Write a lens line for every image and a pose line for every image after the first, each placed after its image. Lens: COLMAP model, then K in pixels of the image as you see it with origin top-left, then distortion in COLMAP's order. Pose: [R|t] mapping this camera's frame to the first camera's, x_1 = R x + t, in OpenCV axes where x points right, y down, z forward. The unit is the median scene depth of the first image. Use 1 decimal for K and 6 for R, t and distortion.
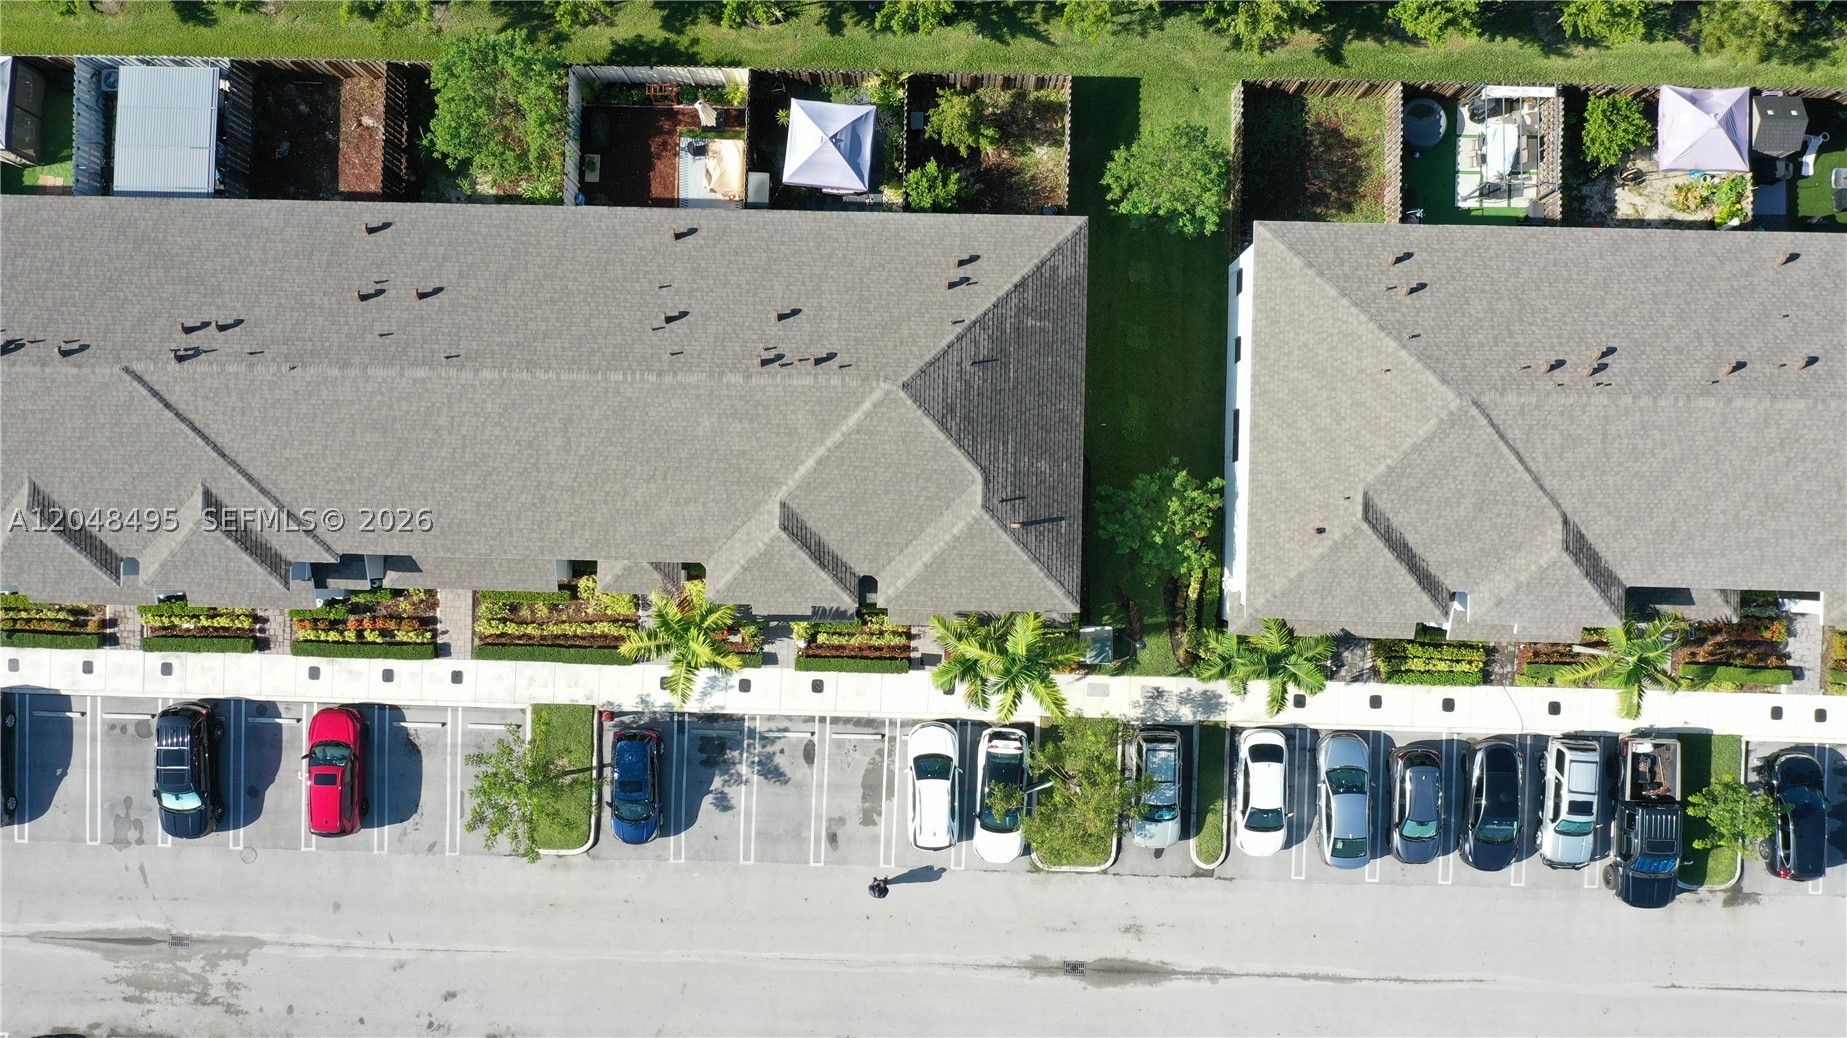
lens RADIAL K [[1453.4, 0, 918.5], [0, 1453.4, 521.4], [0, 0, 1]] dist [0.002998, -0.003000]
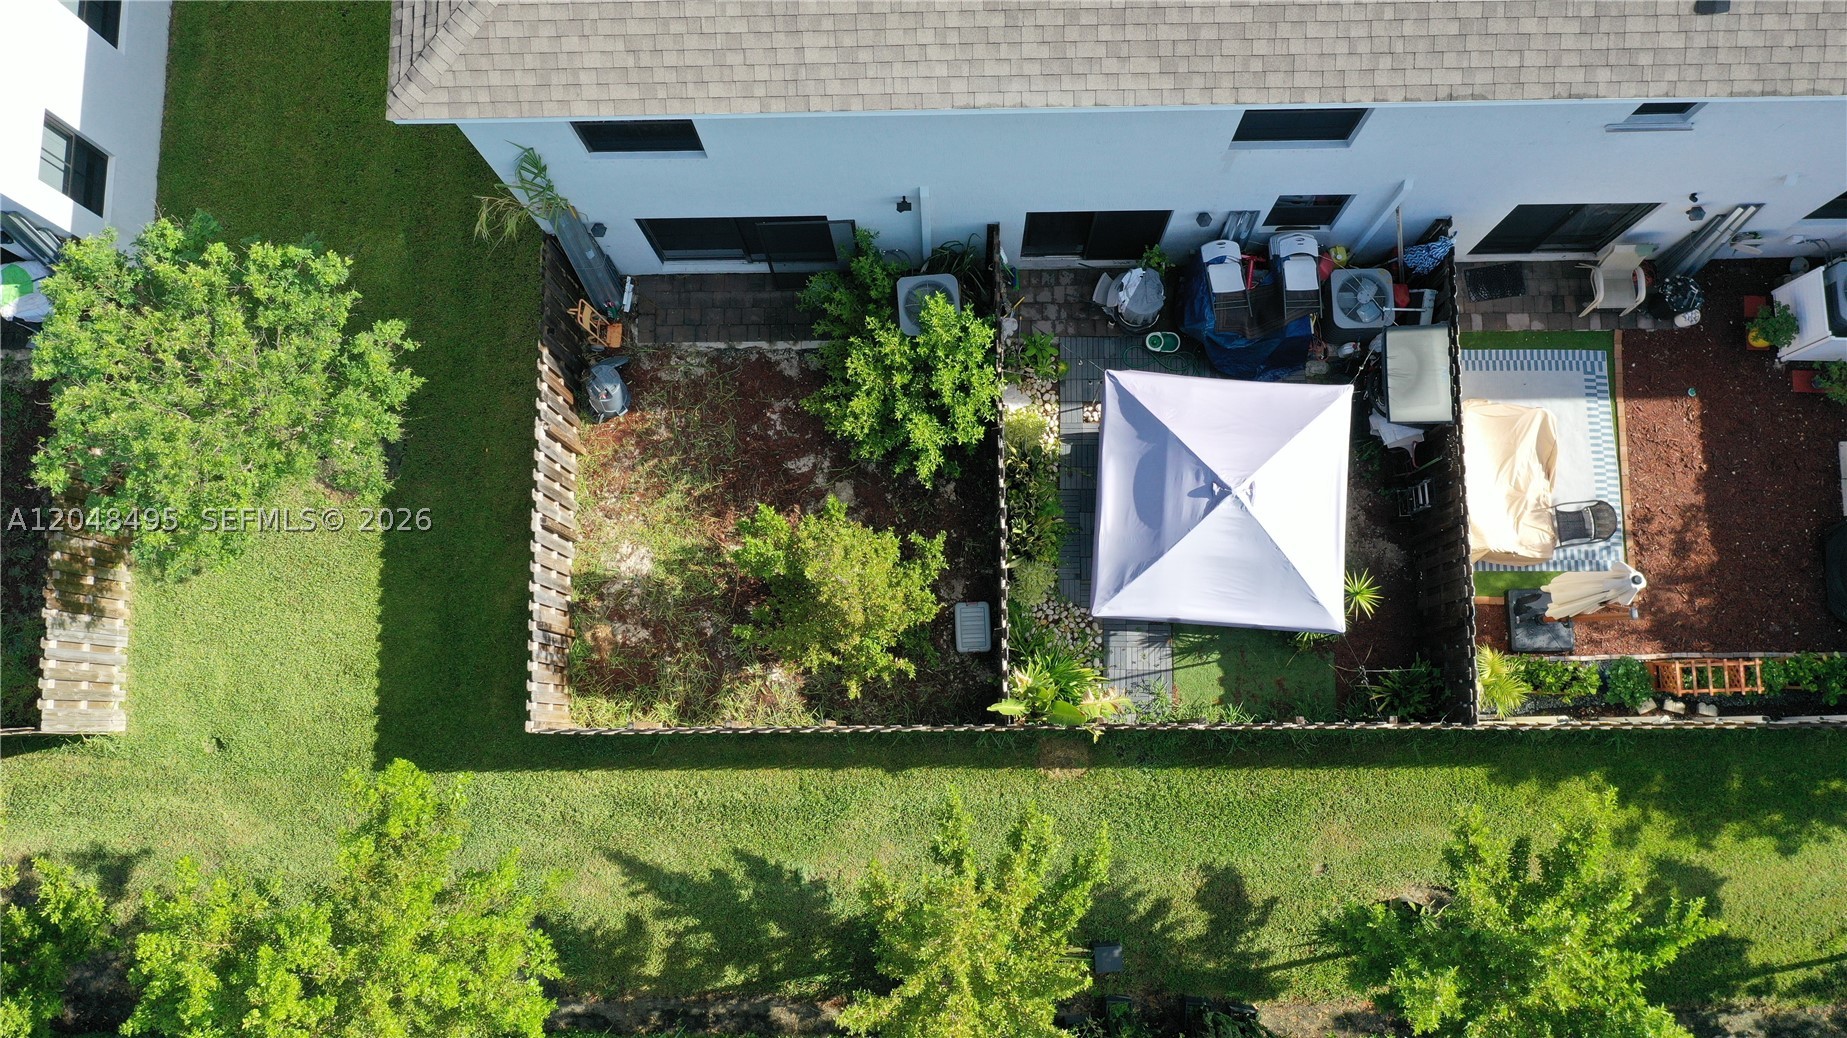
lens RADIAL K [[1453.4, 0, 918.9], [0, 1453.4, 520.5], [0, 0, 1]] dist [0.002998, -0.003000]
pose [[-0.998316, 0.039309, 0.042665, -0.003595], [-0.032219, -0.987275, 0.155724, -0.312816], [0.048244, 0.154087, 0.986879, 0.654783]]
